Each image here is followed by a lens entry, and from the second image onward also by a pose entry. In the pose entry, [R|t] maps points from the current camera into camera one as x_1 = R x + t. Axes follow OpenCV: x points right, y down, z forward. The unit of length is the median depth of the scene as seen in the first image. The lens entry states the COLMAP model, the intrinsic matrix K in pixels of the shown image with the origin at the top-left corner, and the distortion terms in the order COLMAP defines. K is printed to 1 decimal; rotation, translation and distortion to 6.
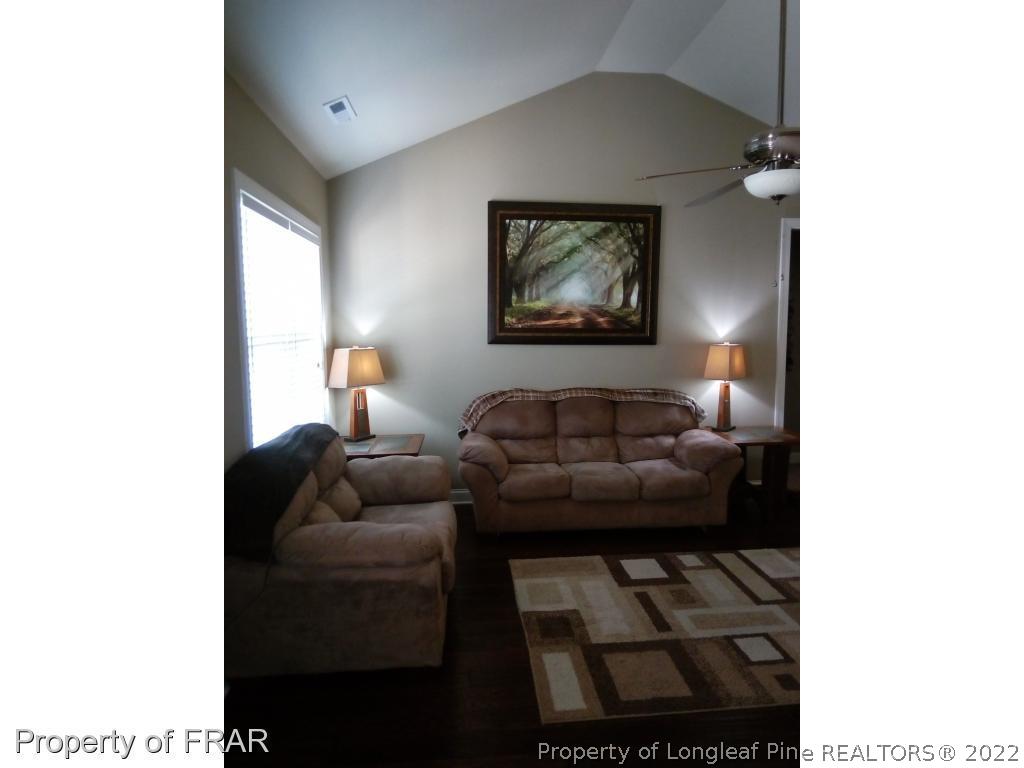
lens RADIAL K [[586.1, 0, 510.3], [0, 586.1, 381.9], [0, 0, 1]] dist [-0.008277, -0.001470]
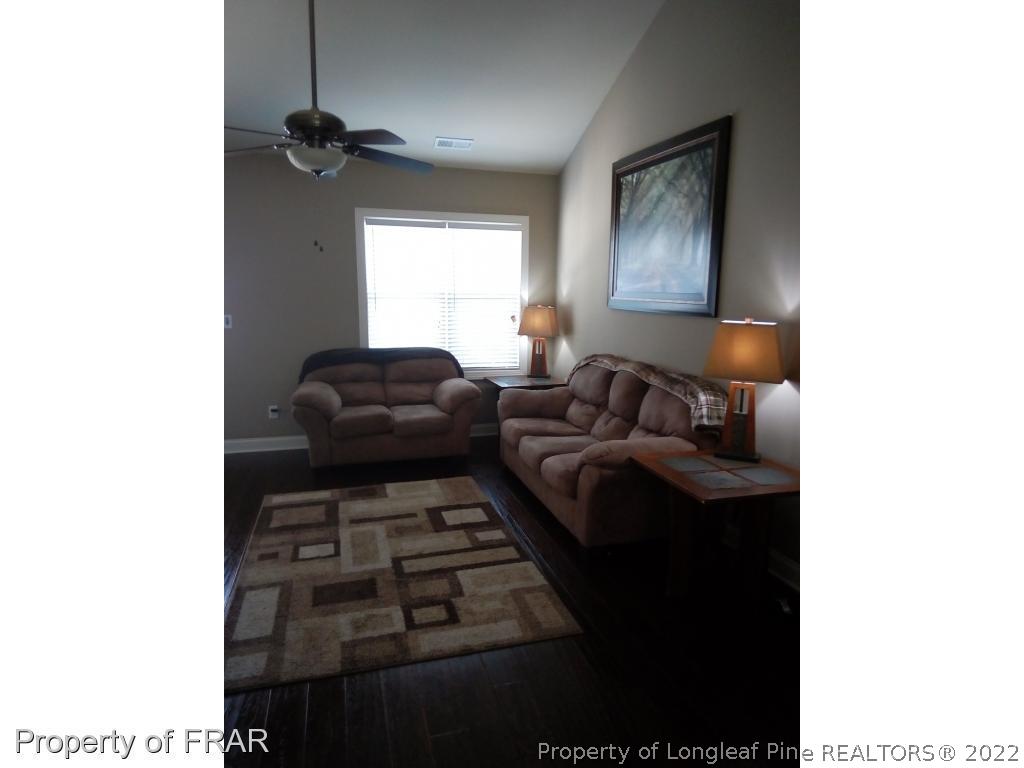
lens RADIAL K [[586.1, 0, 511.3], [0, 586.1, 384.7], [0, 0, 1]] dist [-0.008277, -0.001470]
pose [[0.197727, 0.163097, -0.966594, 0.929888], [-0.119246, 0.982740, 0.141428, -0.055778], [0.972977, 0.087299, 0.213763, 0.635018]]
